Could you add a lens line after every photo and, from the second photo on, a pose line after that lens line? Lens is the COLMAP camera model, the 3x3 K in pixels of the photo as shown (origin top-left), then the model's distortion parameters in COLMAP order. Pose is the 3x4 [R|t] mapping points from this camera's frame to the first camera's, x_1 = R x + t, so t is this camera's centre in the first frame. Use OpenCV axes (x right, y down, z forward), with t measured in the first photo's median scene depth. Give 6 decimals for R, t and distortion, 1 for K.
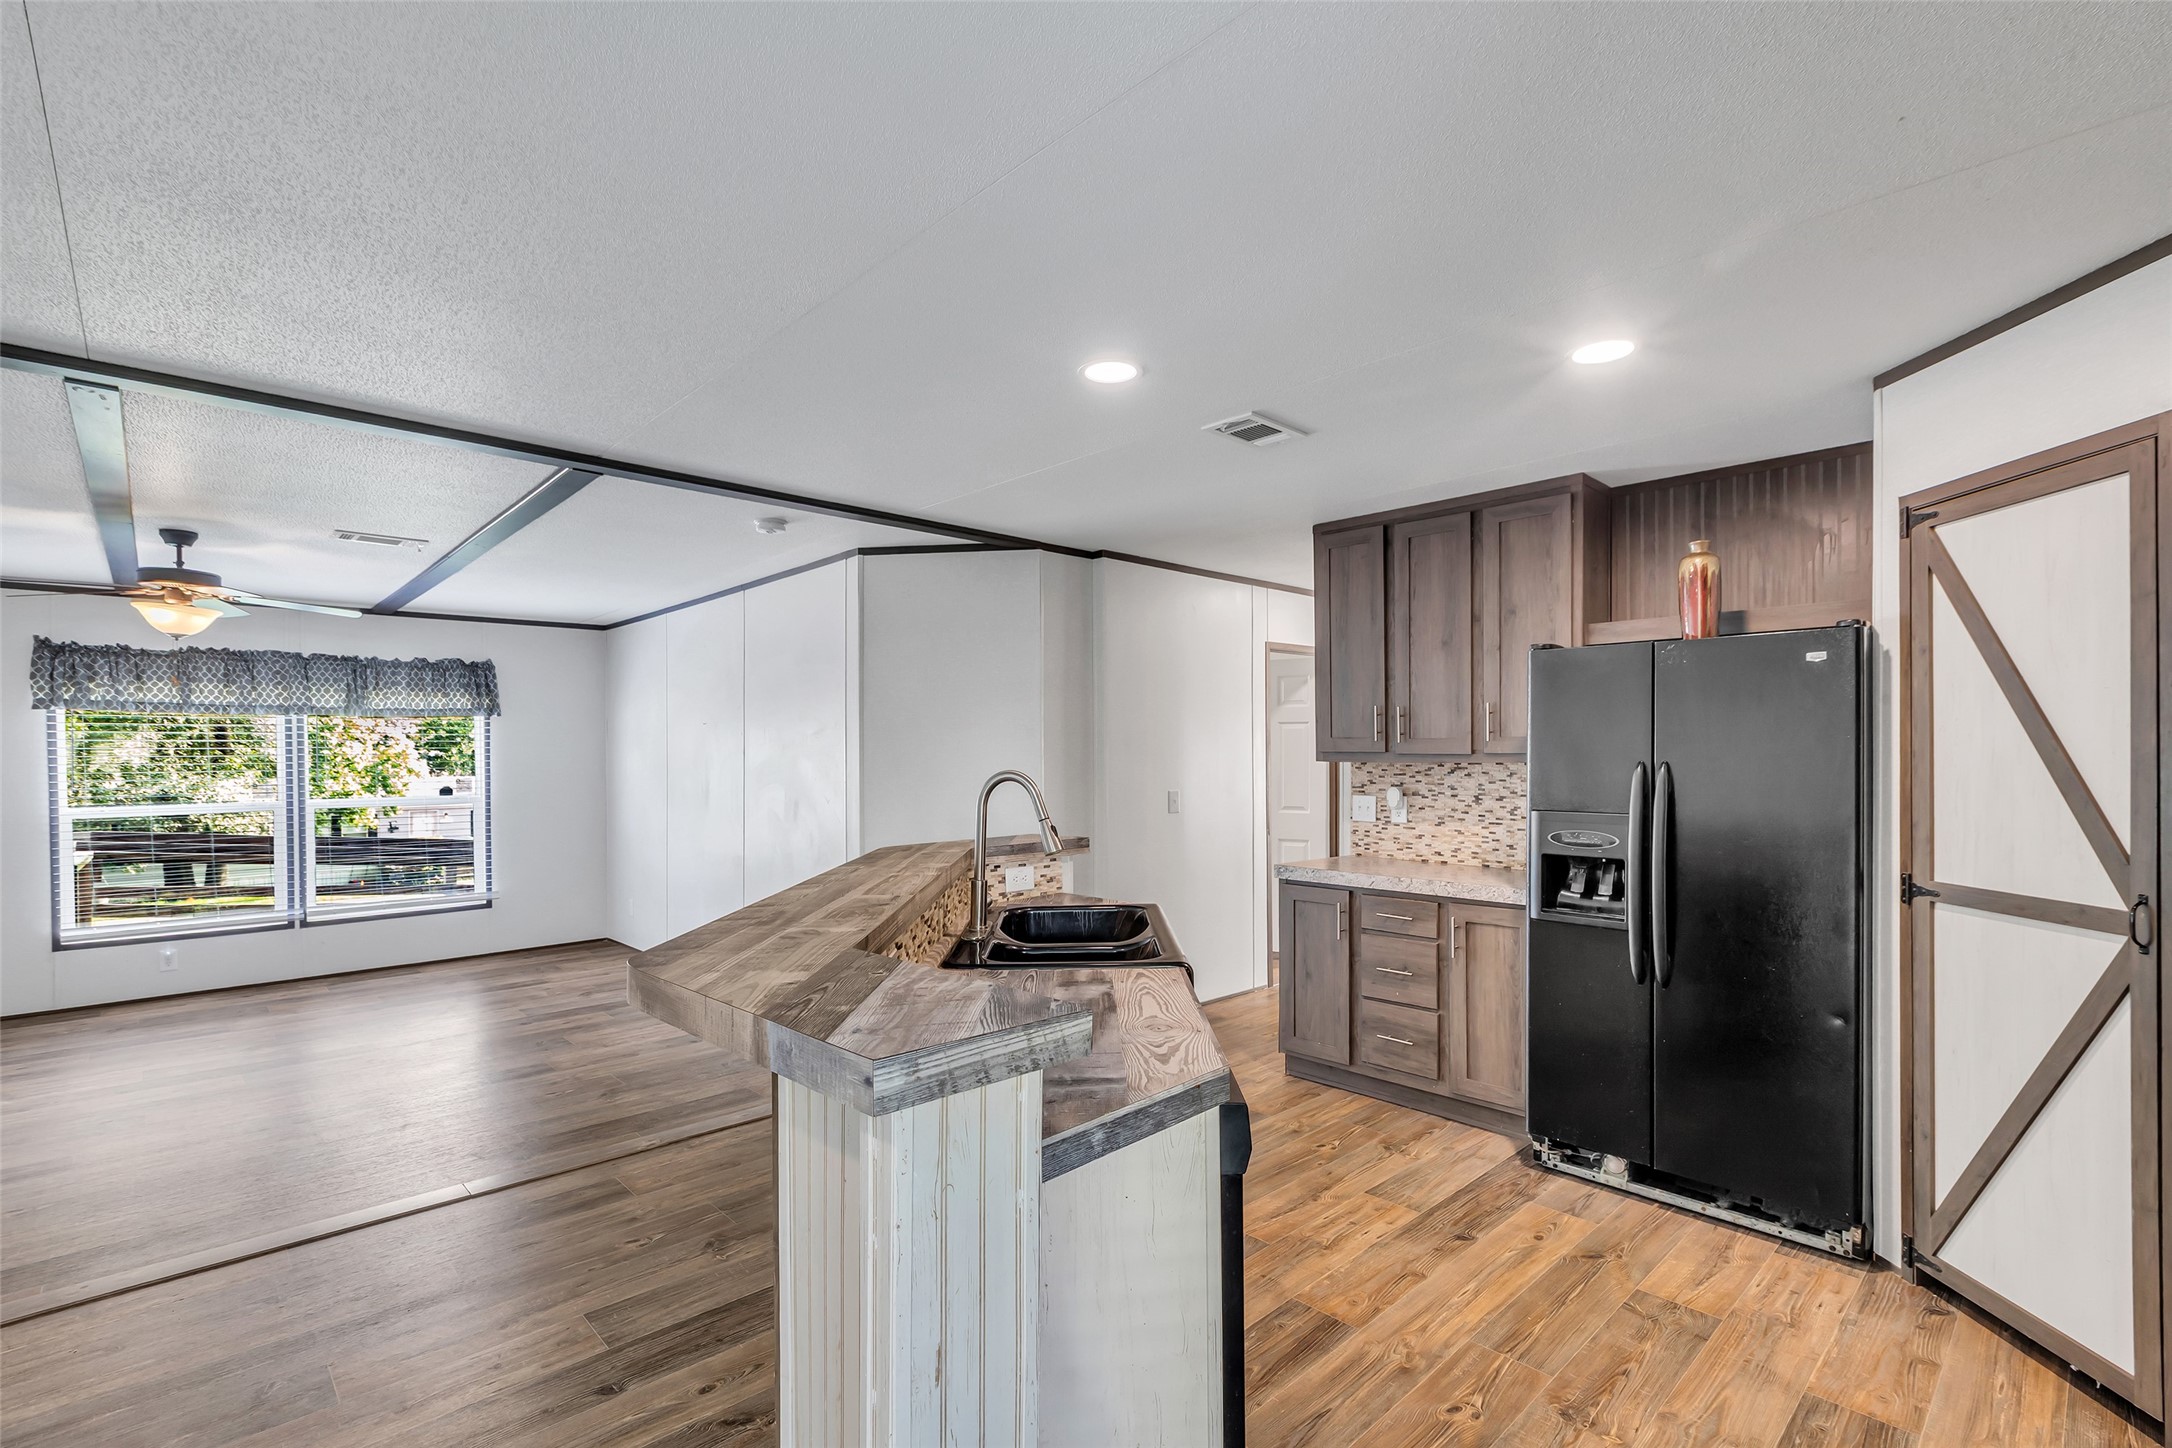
lens RADIAL K [[991.7, 0, 1090.4], [0, 991.7, 755.8], [0, 0, 1]] dist [0.004527, 0.000425]
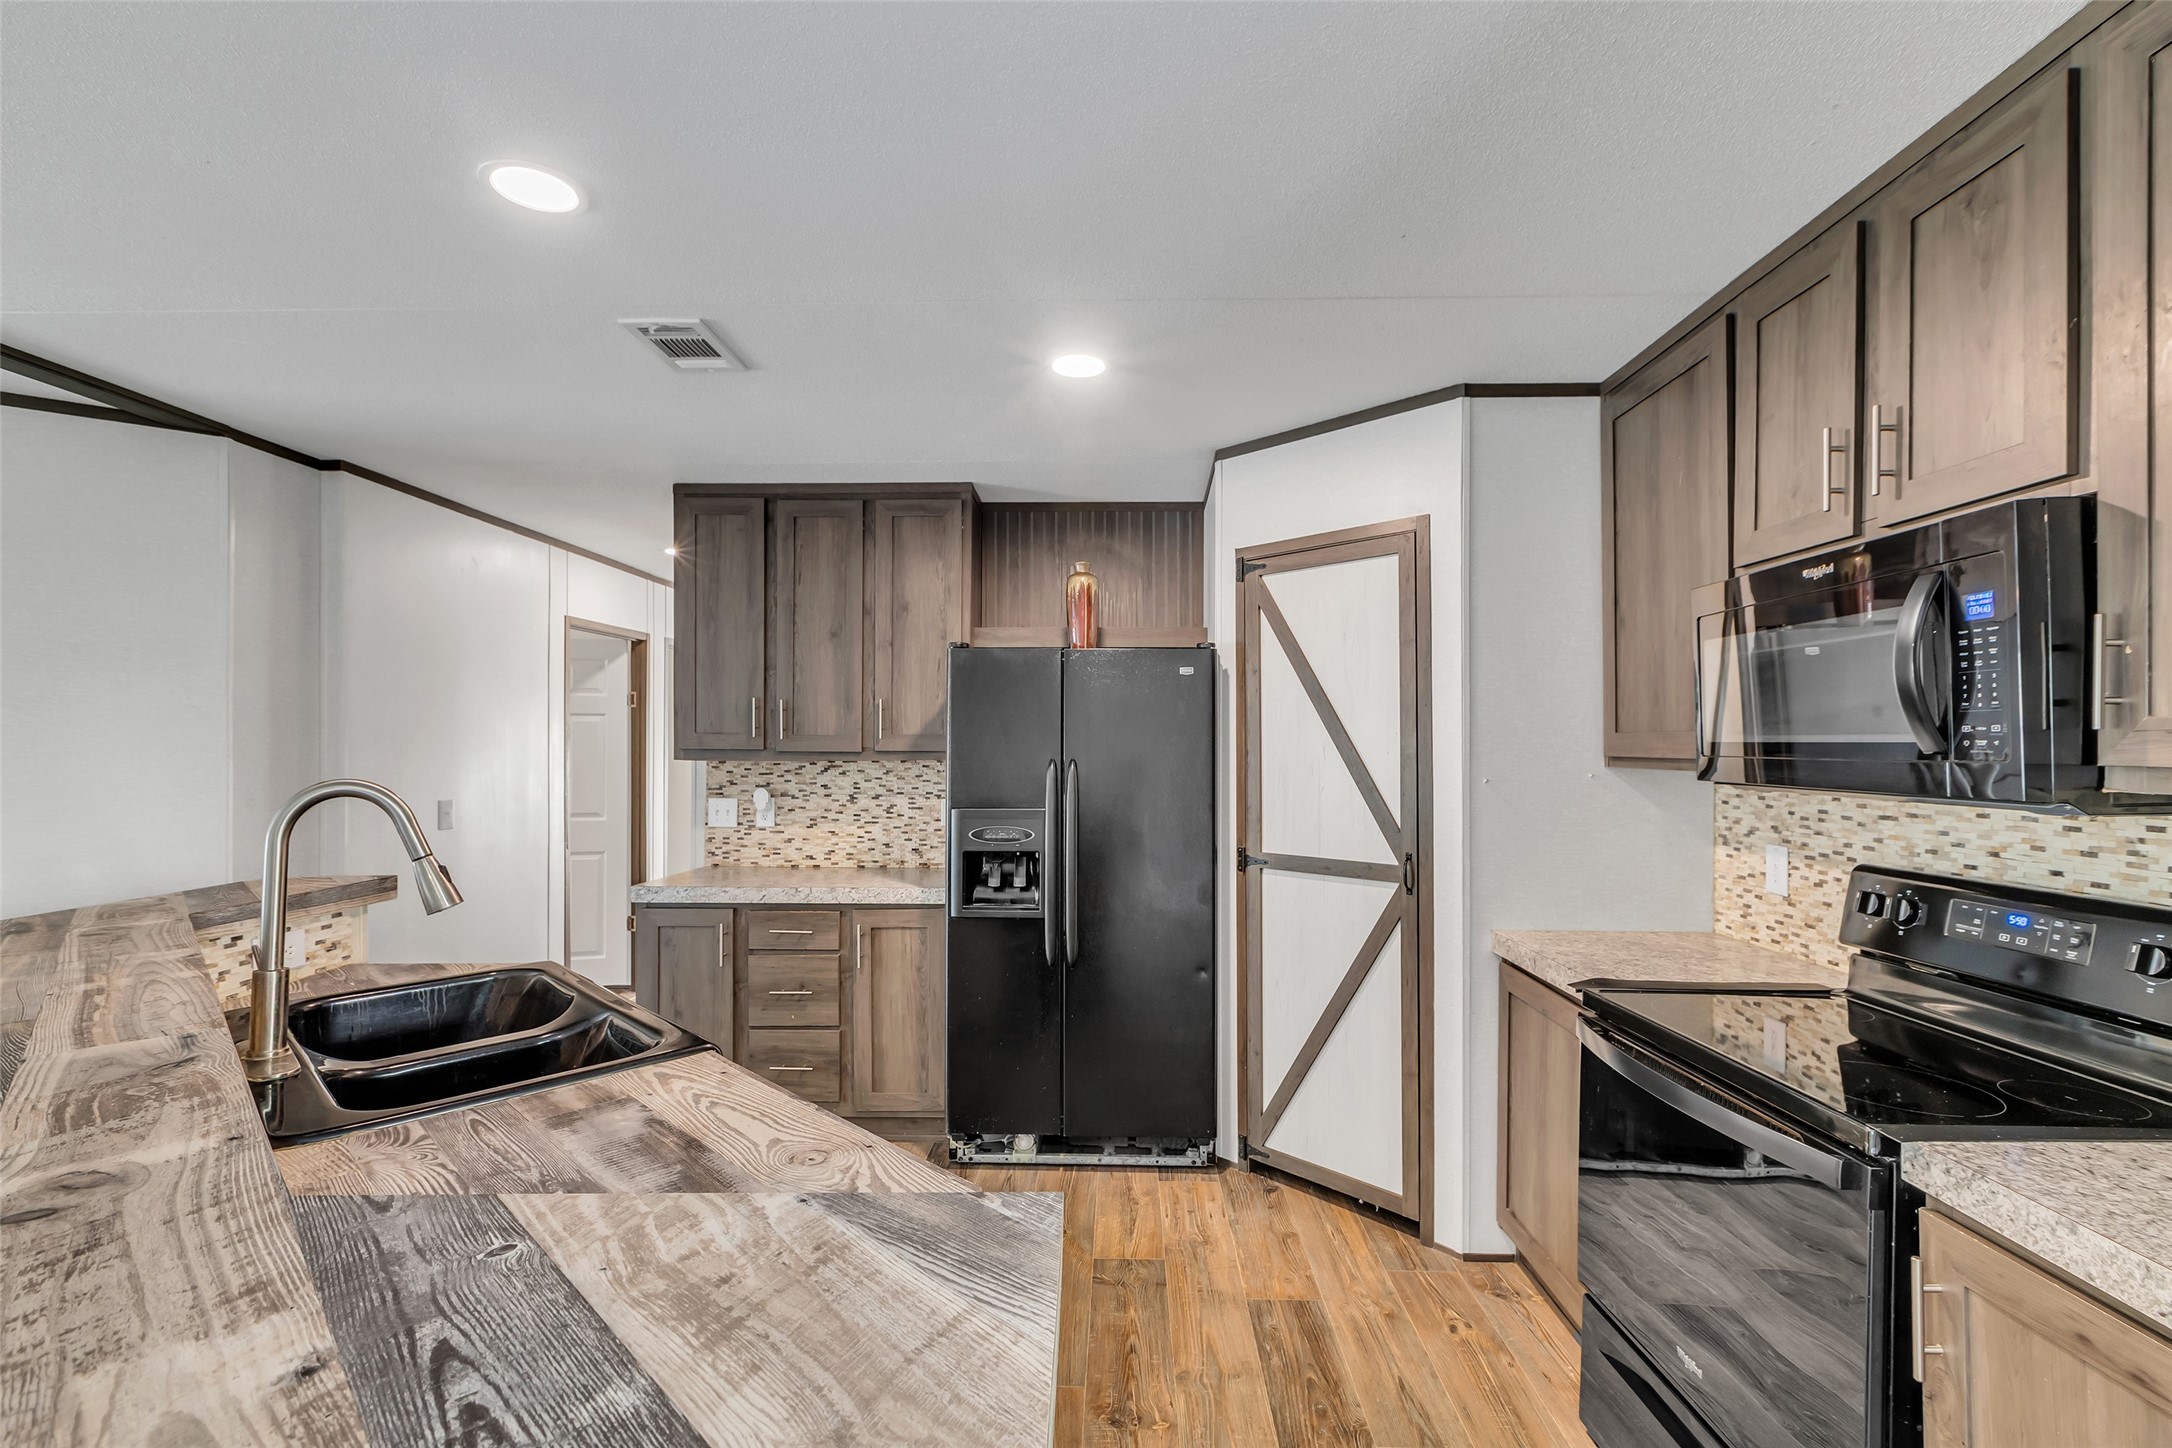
lens RADIAL K [[965.3, 0, 1097.5], [0, 965.3, 743.3], [0, 0, 1]] dist [0.002769, 0.000305]
pose [[0.707123, 0.006783, 0.707058, -0.121890], [-0.000189, 0.999956, -0.009404, -0.001285], [-0.707091, 0.006516, 0.707093, 0.184309]]
